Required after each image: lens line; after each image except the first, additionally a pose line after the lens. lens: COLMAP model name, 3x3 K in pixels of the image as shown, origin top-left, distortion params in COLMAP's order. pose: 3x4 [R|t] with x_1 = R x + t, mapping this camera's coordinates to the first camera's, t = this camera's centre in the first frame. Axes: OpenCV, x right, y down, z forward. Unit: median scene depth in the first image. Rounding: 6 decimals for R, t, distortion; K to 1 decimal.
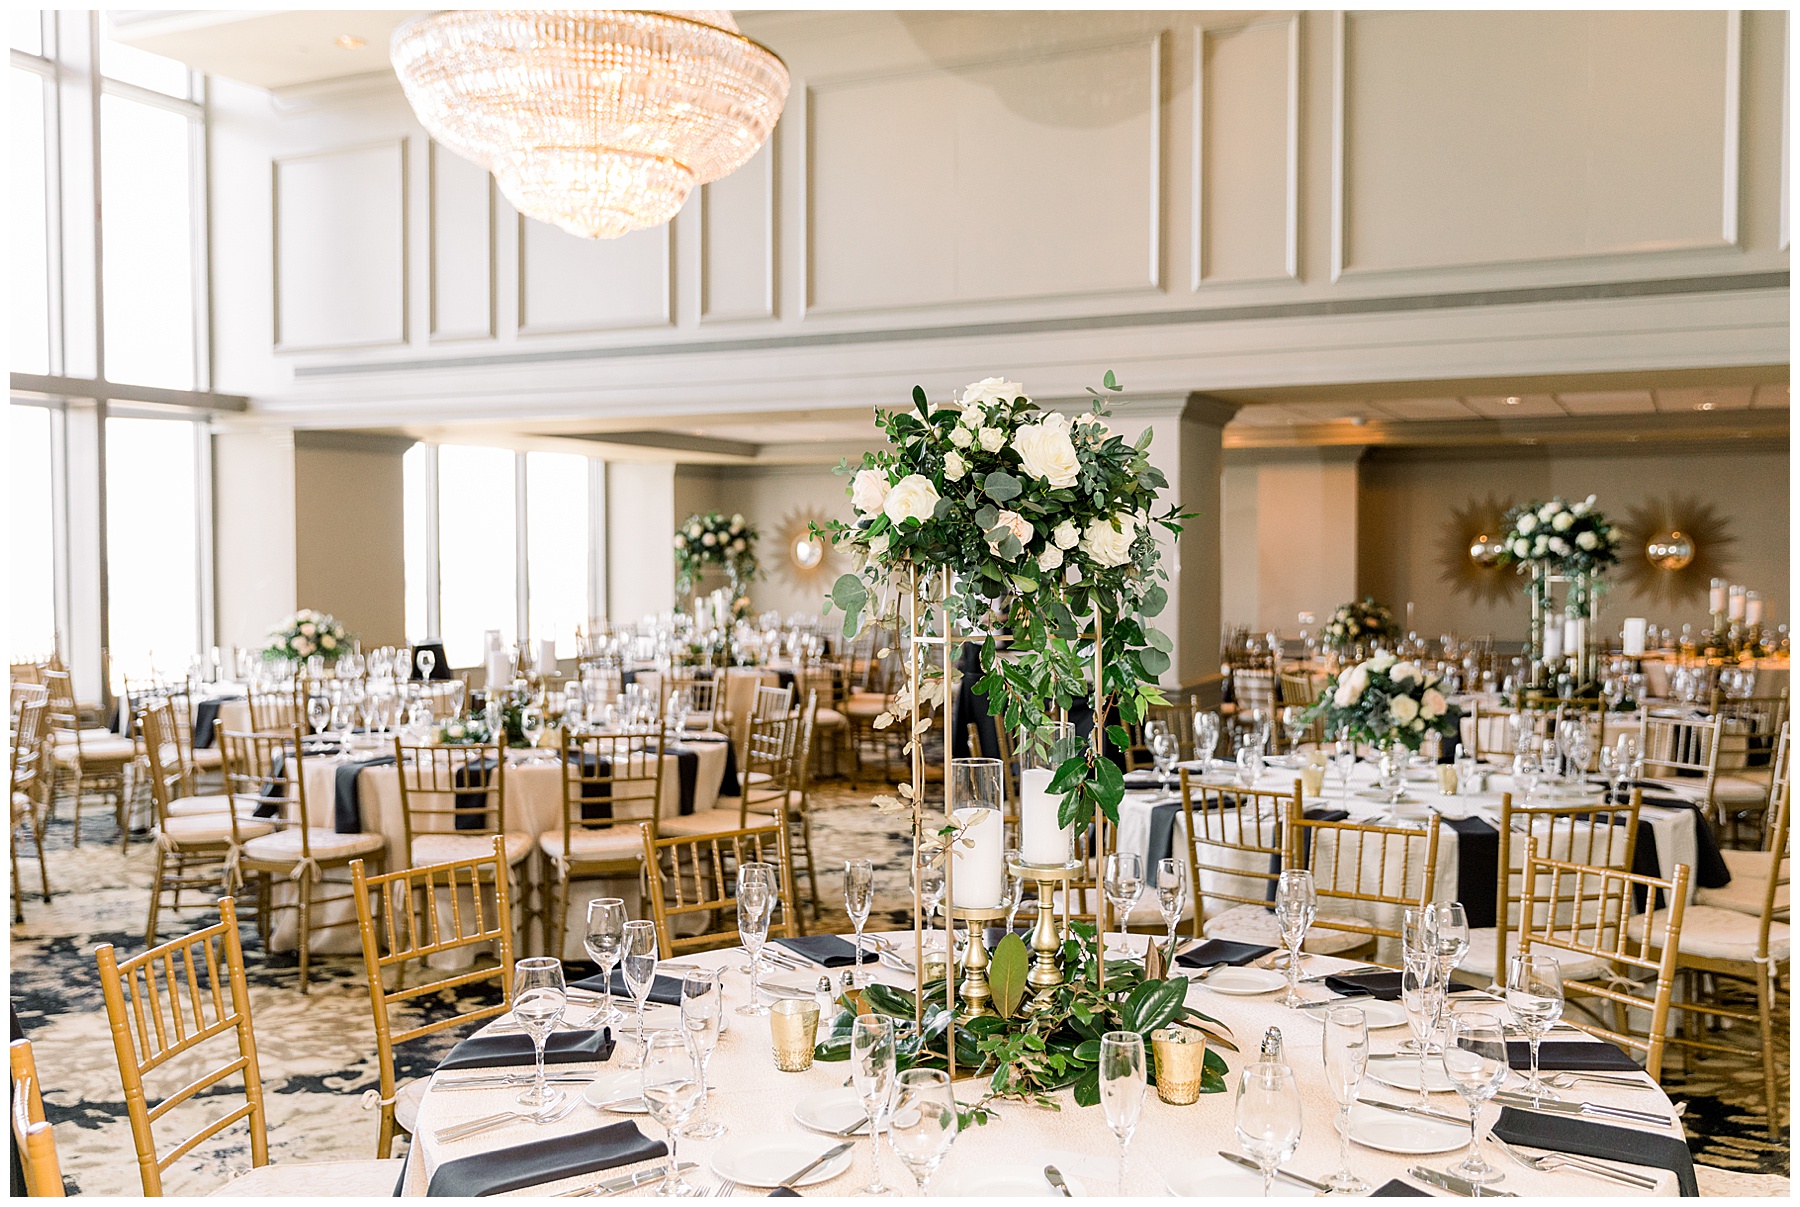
lens RADIAL K [[1717.6, 0, 900.0], [0, 1717.6, 654.1], [0, 0, 1]] dist [-0.041836, 0.013055]
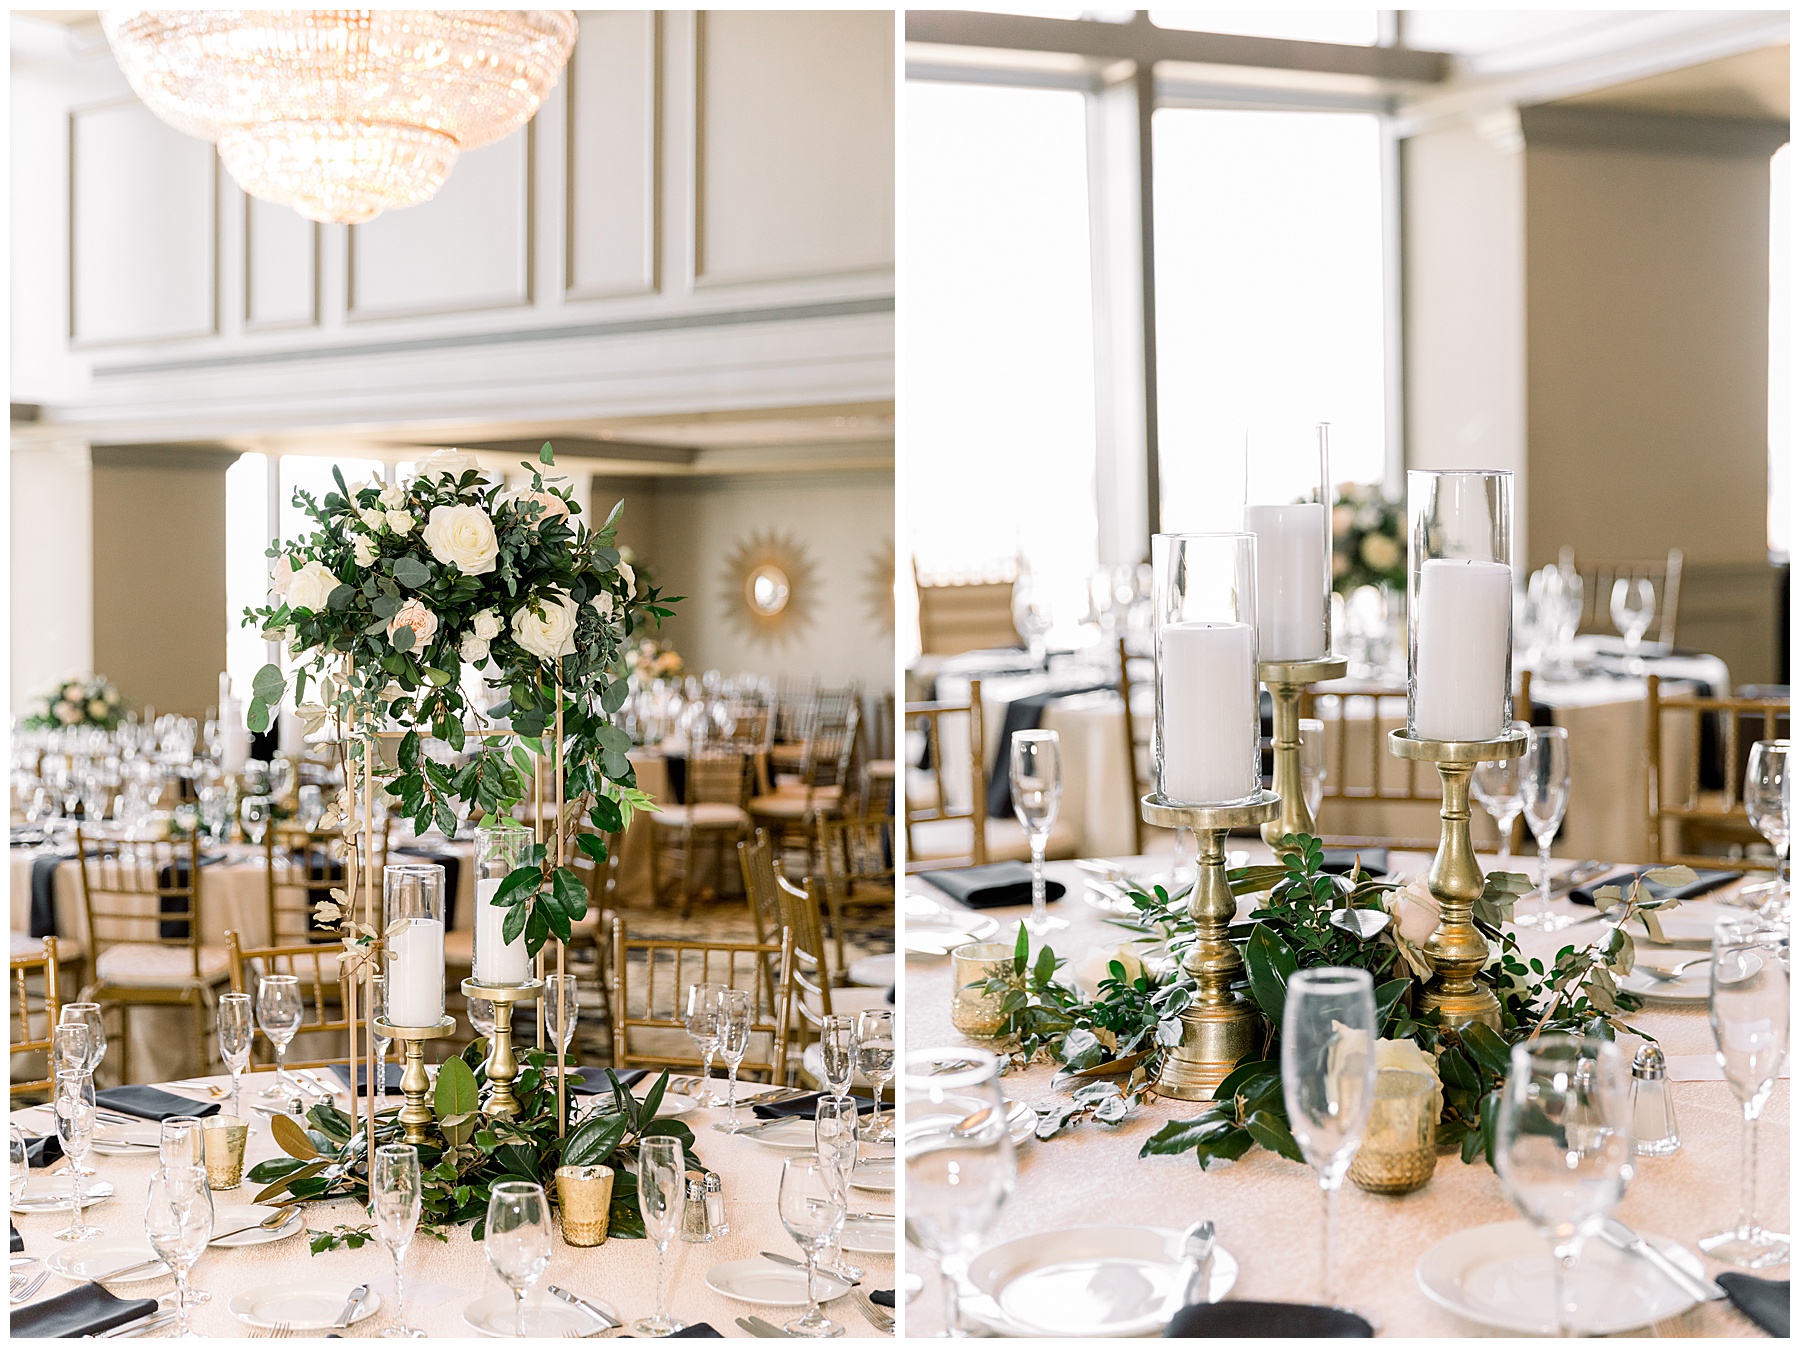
lens RADIAL K [[3070.6, 0, 900.0], [0, 3070.6, 674.0], [0, 0, 1]] dist [0.015622, -0.283734]
pose [[0.960124, 0.011525, -0.279338, 0.498615], [-0.013604, 0.999892, -0.005506, -0.023570], [0.279244, 0.009087, 0.960177, -0.339422]]
